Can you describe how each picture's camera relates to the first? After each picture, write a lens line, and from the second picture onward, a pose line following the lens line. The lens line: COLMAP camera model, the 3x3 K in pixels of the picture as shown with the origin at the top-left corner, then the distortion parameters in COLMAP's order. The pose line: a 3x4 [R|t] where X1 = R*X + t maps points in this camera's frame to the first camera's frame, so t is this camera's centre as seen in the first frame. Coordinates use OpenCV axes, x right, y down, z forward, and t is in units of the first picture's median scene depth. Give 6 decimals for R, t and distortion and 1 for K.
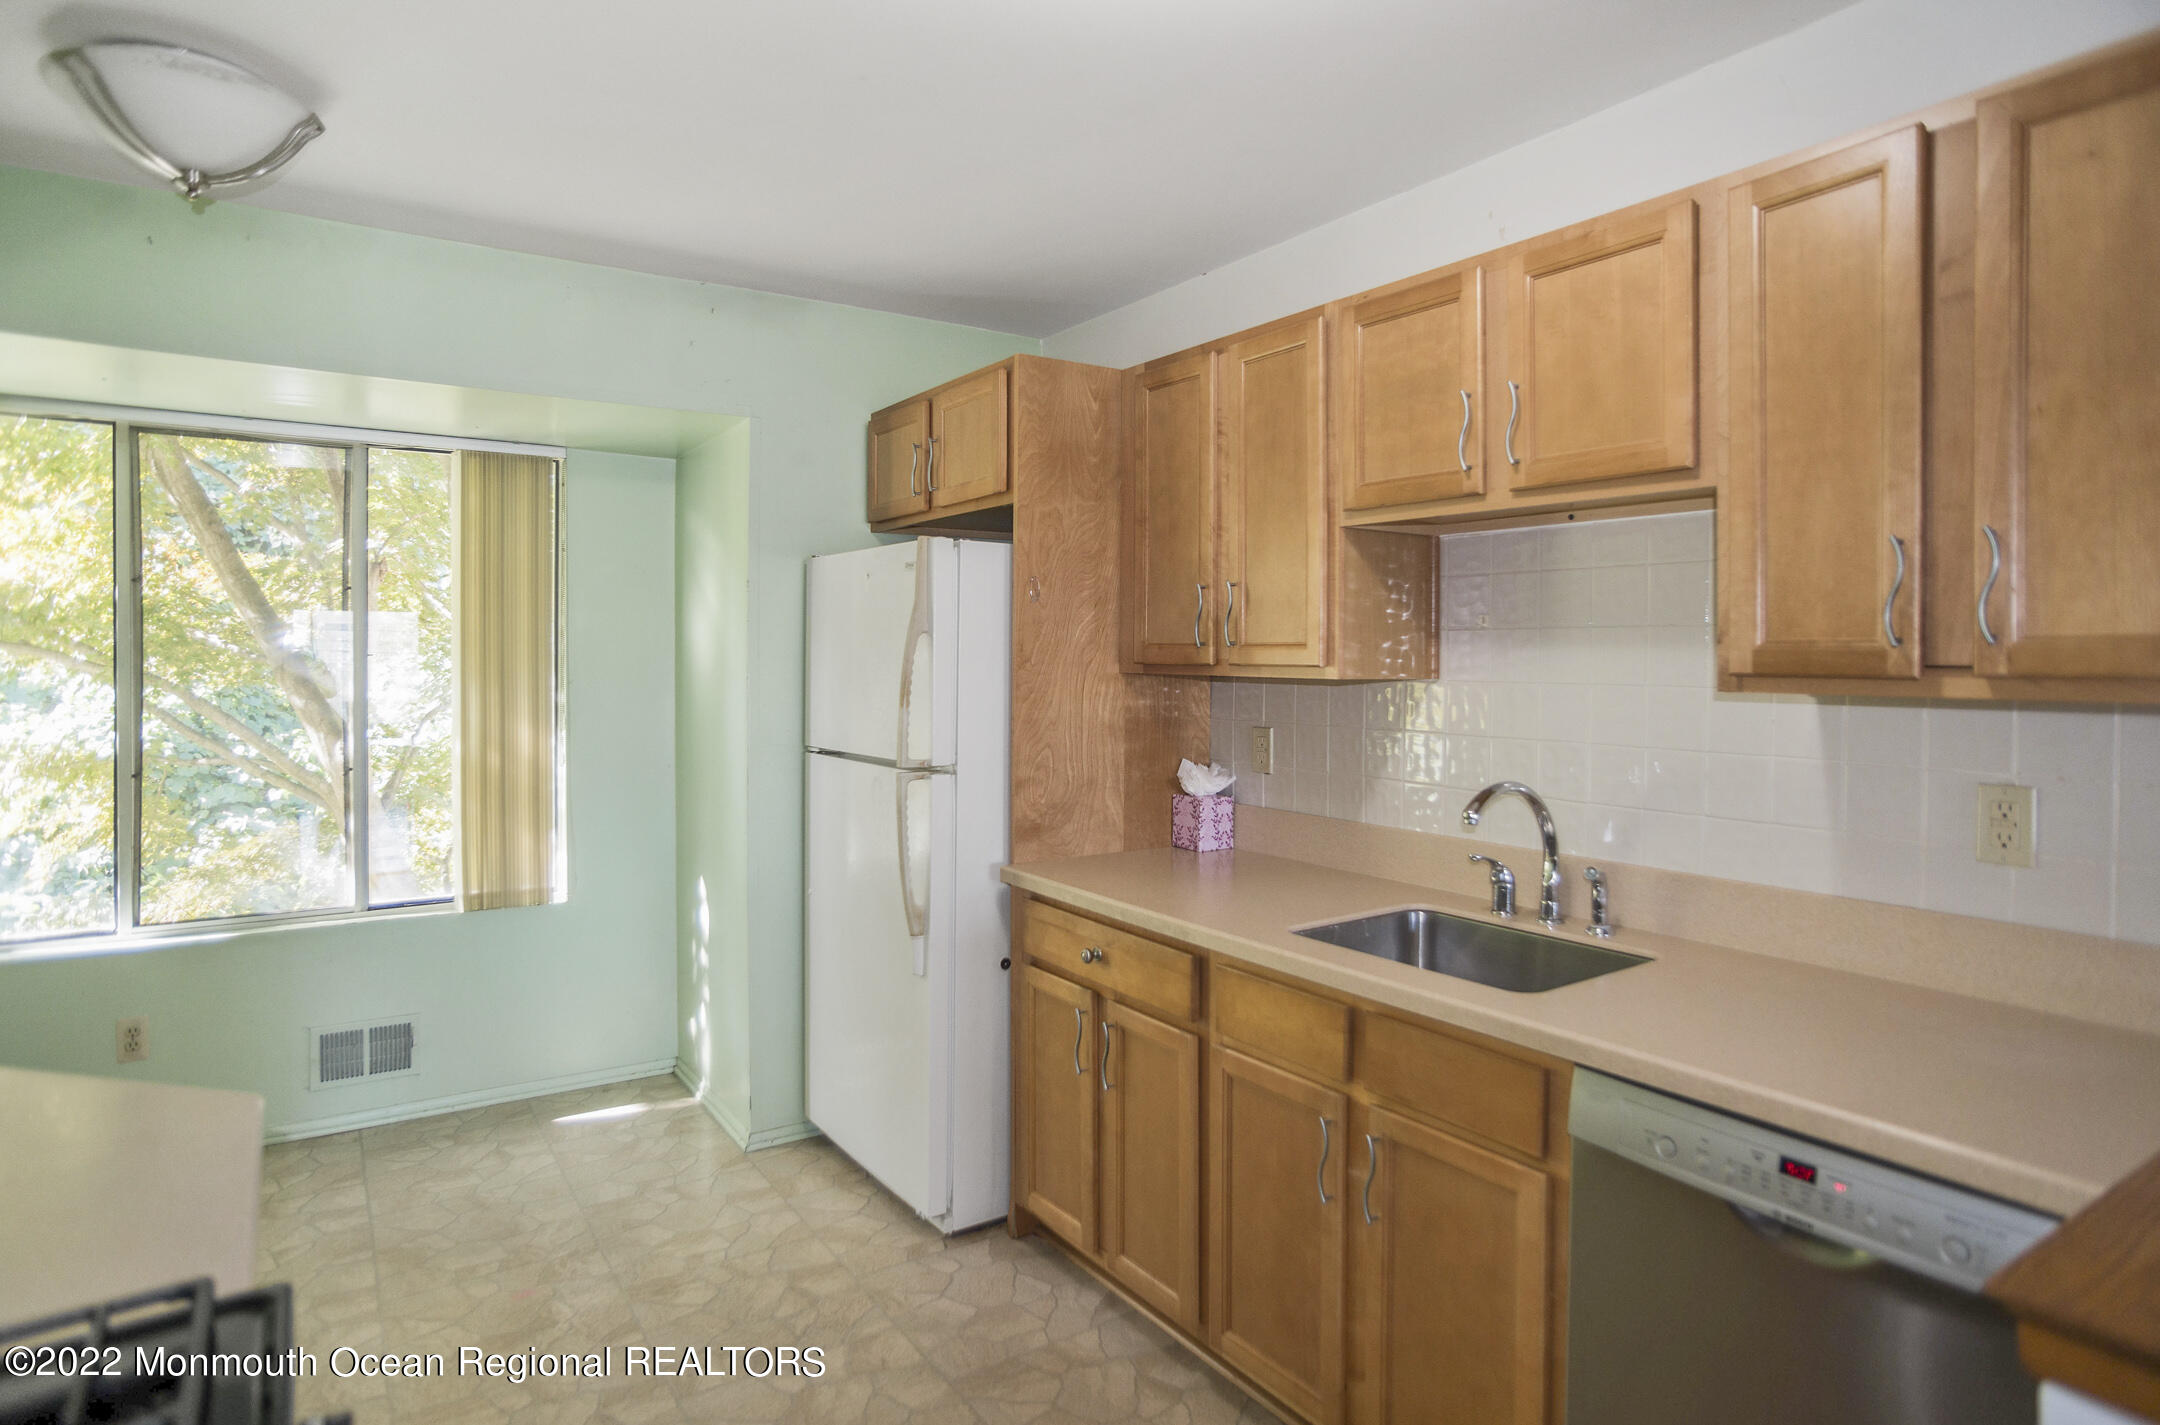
lens RADIAL K [[1196.2, 0, 1080.0], [0, 1196.2, 712.5], [0, 0, 1]] dist [-0.069994, 0.063486]
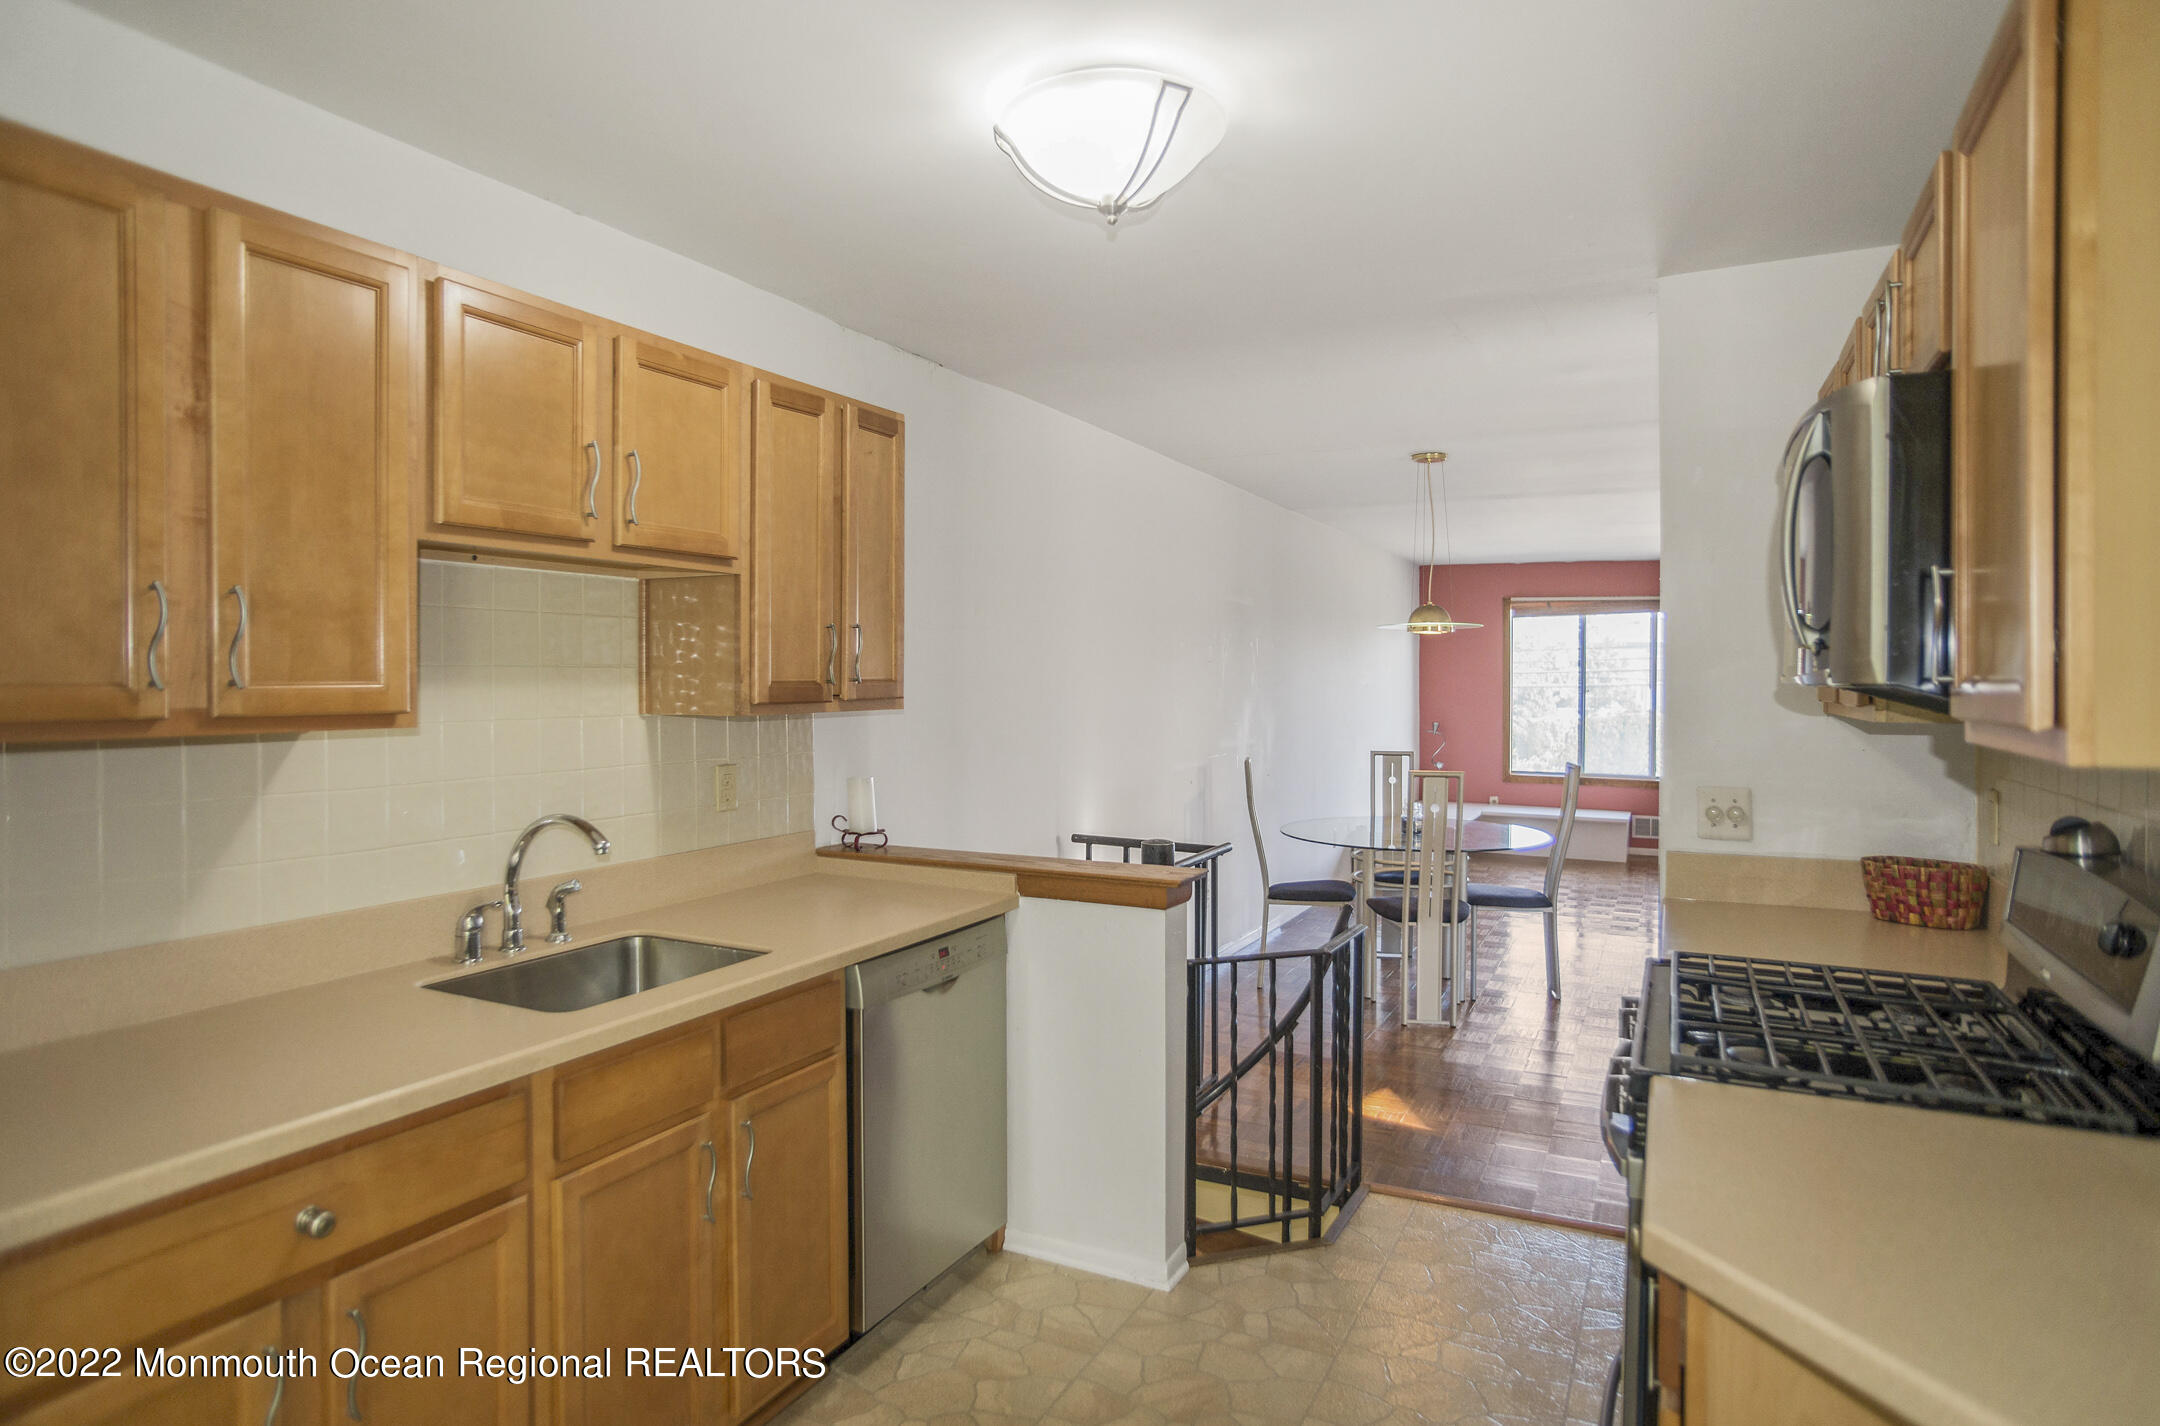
lens RADIAL K [[1092.5, 0, 1080.0], [0, 1092.5, 713.0], [0, 0, 1]] dist [-0.051849, -0.000009]
pose [[-0.461926, -0.016441, 0.886766, -0.728830], [0.050458, 0.997722, 0.044782, -0.051718], [-0.885482, 0.065430, -0.460044, 1.079919]]
